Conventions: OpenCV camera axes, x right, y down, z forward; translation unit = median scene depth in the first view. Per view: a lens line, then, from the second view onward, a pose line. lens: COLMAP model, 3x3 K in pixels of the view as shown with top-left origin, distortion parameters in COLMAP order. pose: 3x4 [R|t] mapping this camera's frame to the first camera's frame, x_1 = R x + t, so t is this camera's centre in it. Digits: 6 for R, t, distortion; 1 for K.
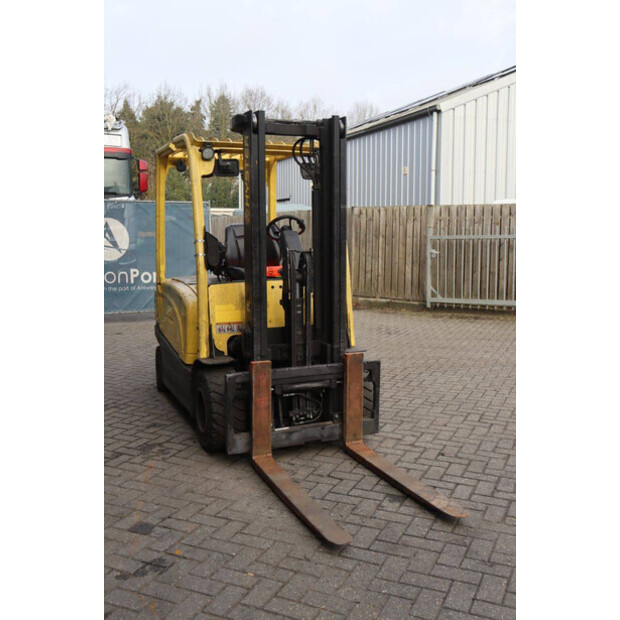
lens RADIAL K [[636.8, 0, 309.8], [0, 636.8, 309.4], [0, 0, 1]] dist [-0.055840, 0.000000]
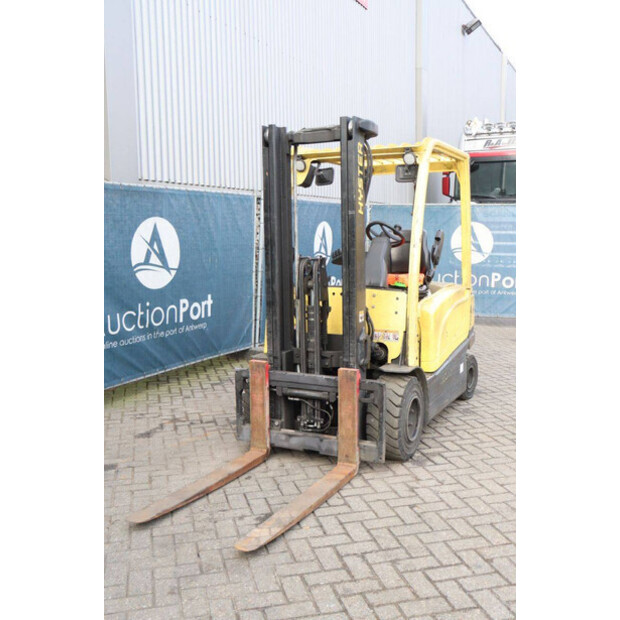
lens RADIAL K [[636.8, 0, 311.7], [0, 636.8, 309.4], [0, 0, 1]] dist [-0.055840, 0.000000]
pose [[0.643075, 0.086089, -0.760949, 0.723299], [-0.088079, 0.995382, 0.038177, -0.048195], [0.760721, 0.042473, 0.647688, 0.343784]]
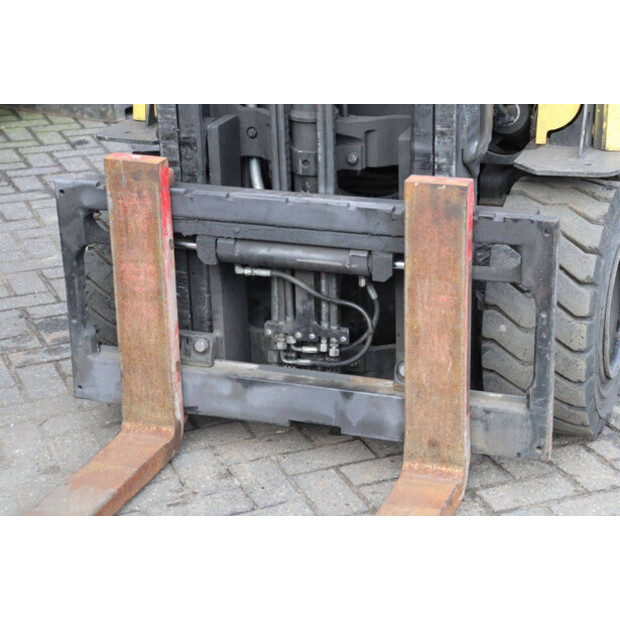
lens RADIAL K [[1486.6, 0, 309.6], [0, 1486.6, 308.4], [0, 0, 1]] dist [0.432737, 0.000000]
pose [[0.721586, 0.227863, -0.653752, 0.477349], [-0.062380, 0.961843, 0.266395, -0.051818], [0.689509, -0.151446, 0.708267, 0.457511]]
